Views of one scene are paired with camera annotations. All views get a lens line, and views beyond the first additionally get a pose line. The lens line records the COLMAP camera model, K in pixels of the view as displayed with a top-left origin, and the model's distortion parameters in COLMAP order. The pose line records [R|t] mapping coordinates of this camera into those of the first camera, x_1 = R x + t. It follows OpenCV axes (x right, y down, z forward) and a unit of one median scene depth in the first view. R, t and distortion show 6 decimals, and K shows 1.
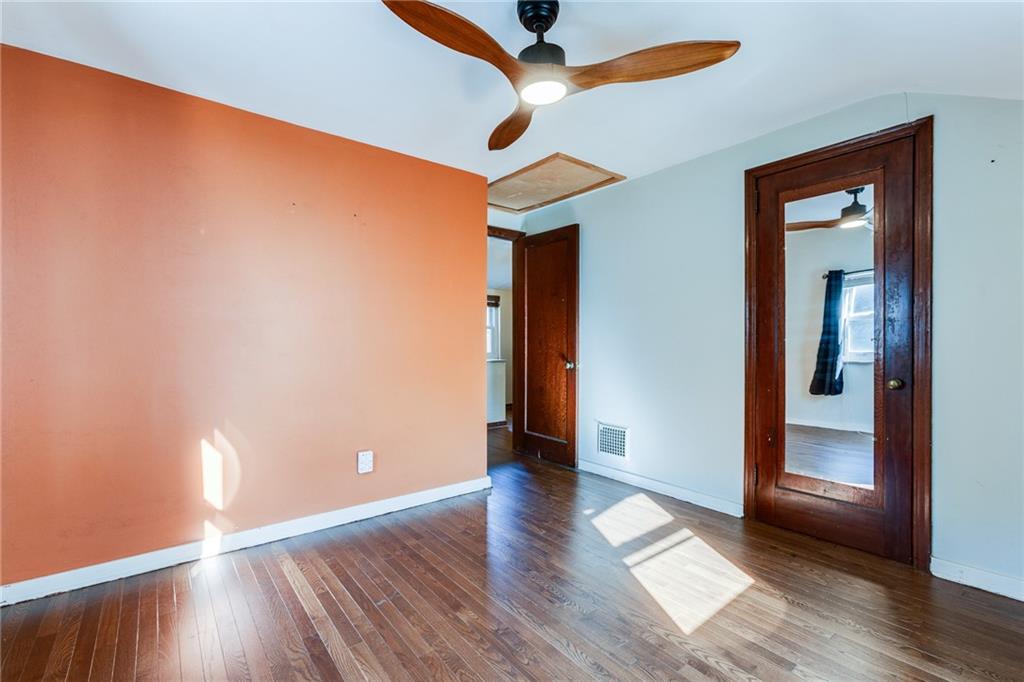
lens RADIAL K [[470.3, 0, 506.8], [0, 470.3, 331.4], [0, 0, 1]] dist [-0.004823, -0.000103]
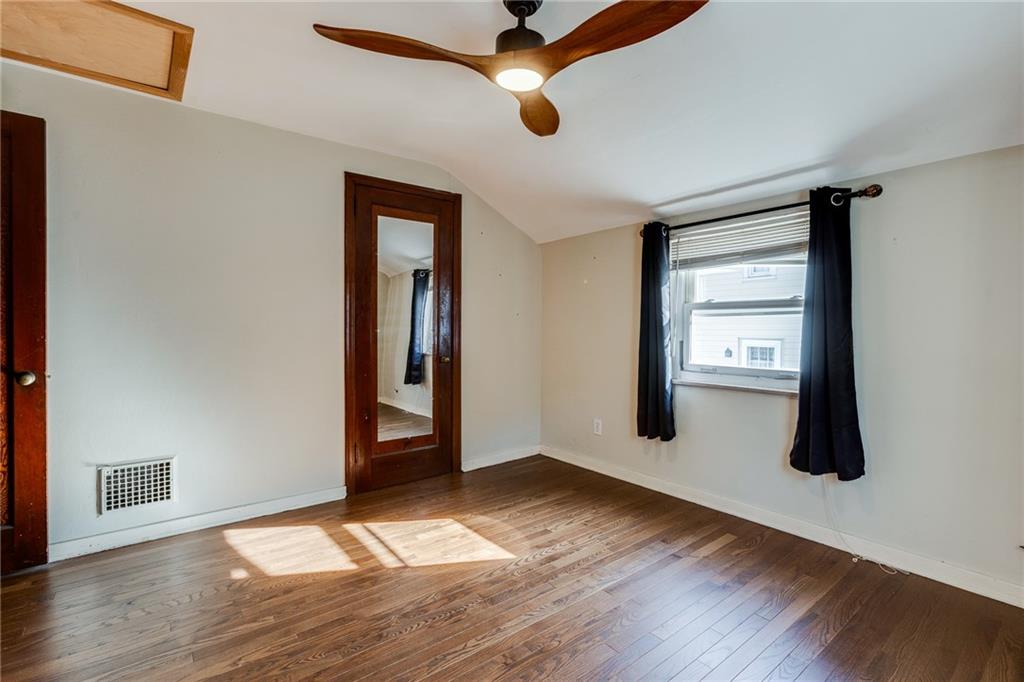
lens RADIAL K [[470.3, 0, 506.8], [0, 470.3, 331.4], [0, 0, 1]] dist [-0.004823, -0.000103]
pose [[-0.014363, 0.001230, 0.999896, -0.650301], [-0.016998, 0.999854, -0.001474, 0.017037], [-0.999752, -0.017018, -0.014340, 0.748298]]
